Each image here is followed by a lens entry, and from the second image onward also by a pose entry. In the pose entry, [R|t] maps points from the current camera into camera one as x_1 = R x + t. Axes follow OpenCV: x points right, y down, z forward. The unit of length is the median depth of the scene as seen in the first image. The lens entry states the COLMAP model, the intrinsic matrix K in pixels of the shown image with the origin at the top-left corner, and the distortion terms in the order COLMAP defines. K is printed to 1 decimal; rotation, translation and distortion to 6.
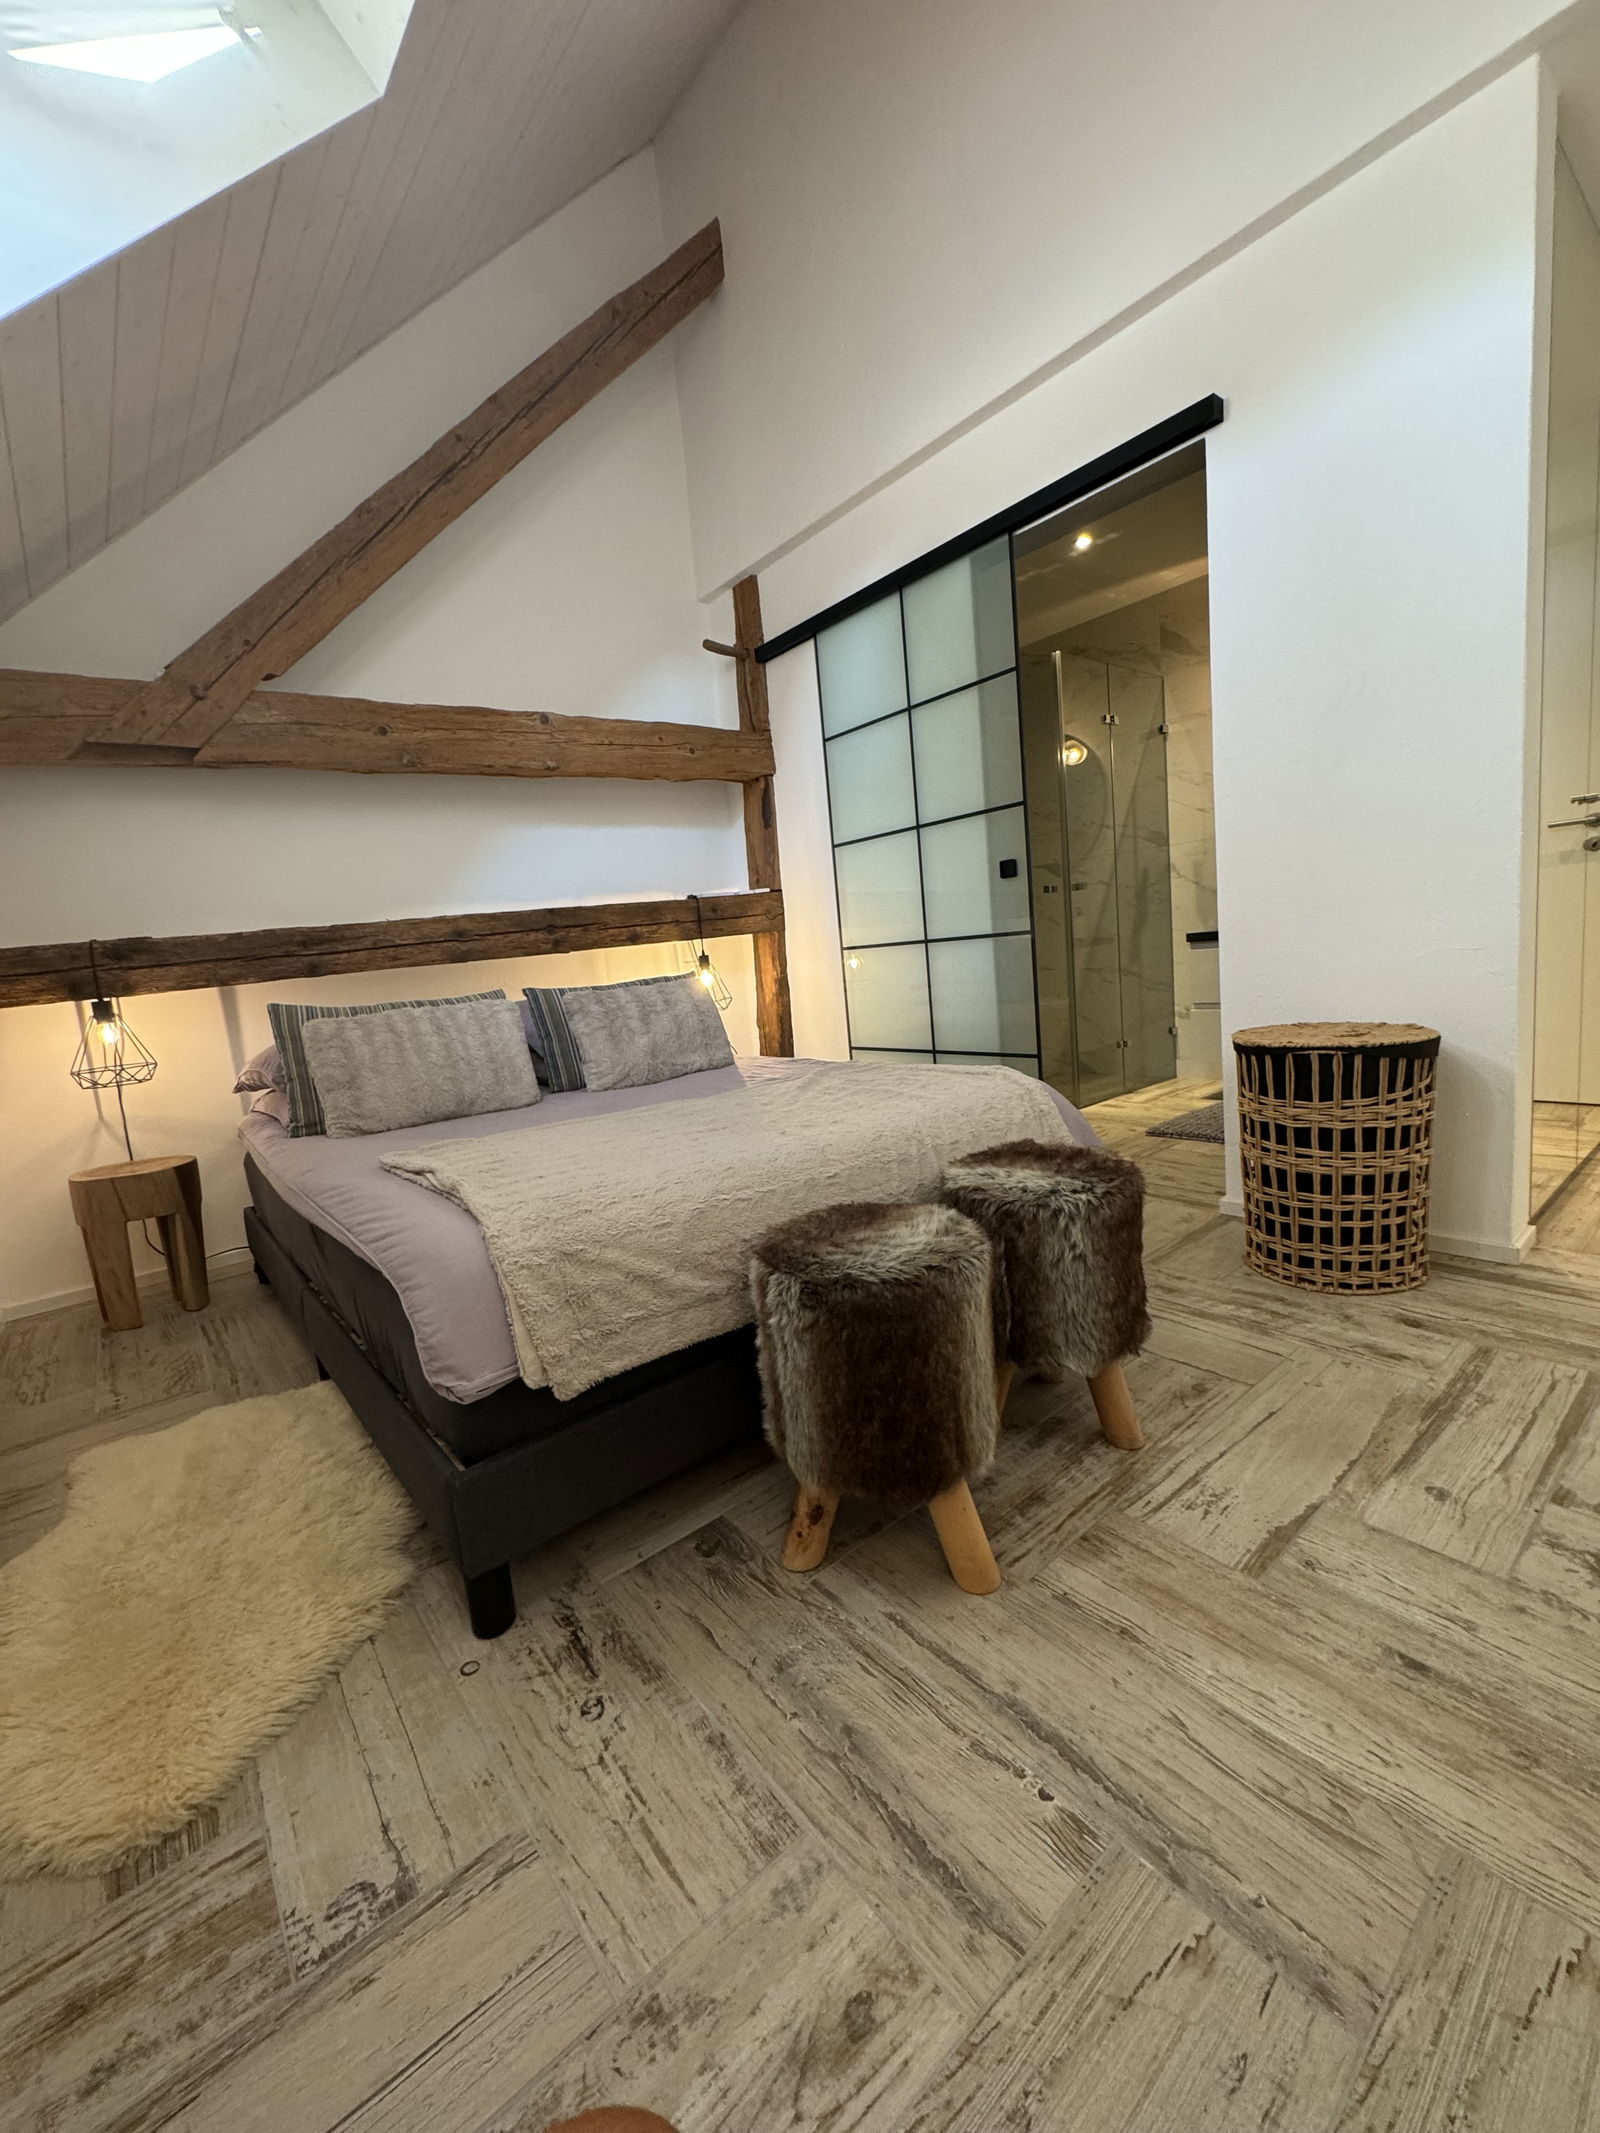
lens RADIAL K [[854.7, 0, 800.0], [0, 854.7, 1066.5], [0, 0, 1]] dist [-0.000951, -0.000097]
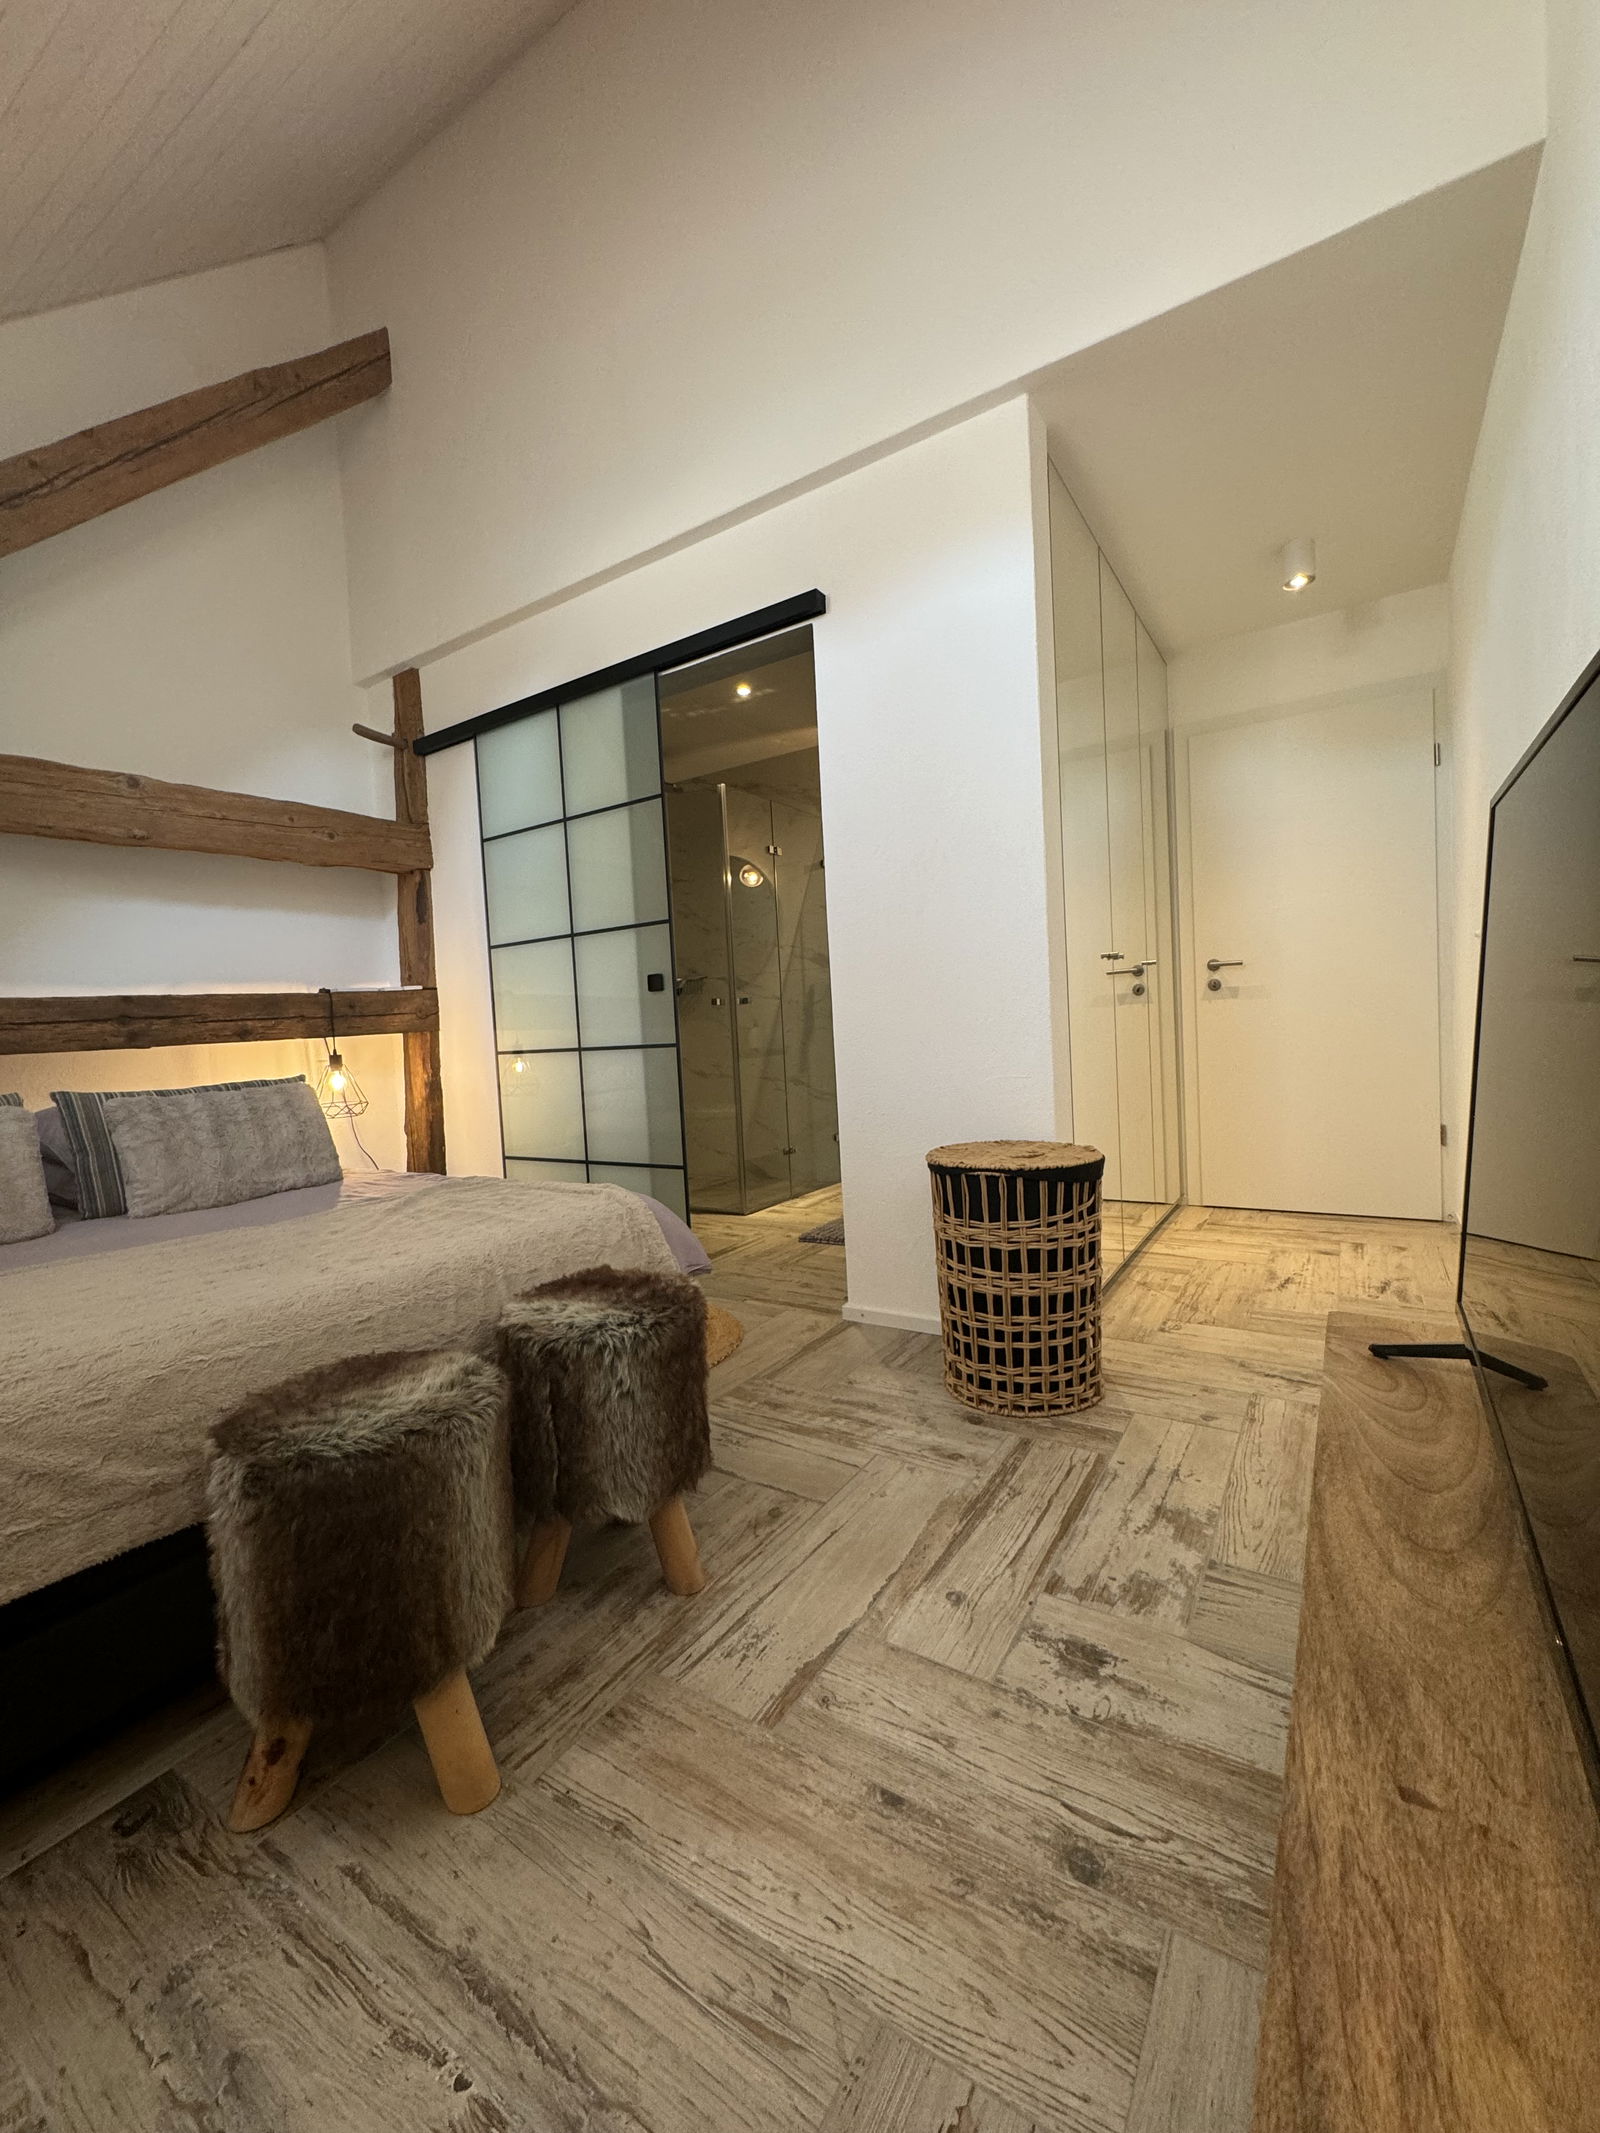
lens RADIAL K [[854.7, 0, 800.0], [0, 854.7, 1066.5], [0, 0, 1]] dist [-0.000951, -0.000097]
pose [[0.950620, 0.028222, 0.309071, 0.196280], [0.007386, 0.993518, -0.113438, -0.031530], [-0.310269, 0.110119, 0.944250, -0.009209]]
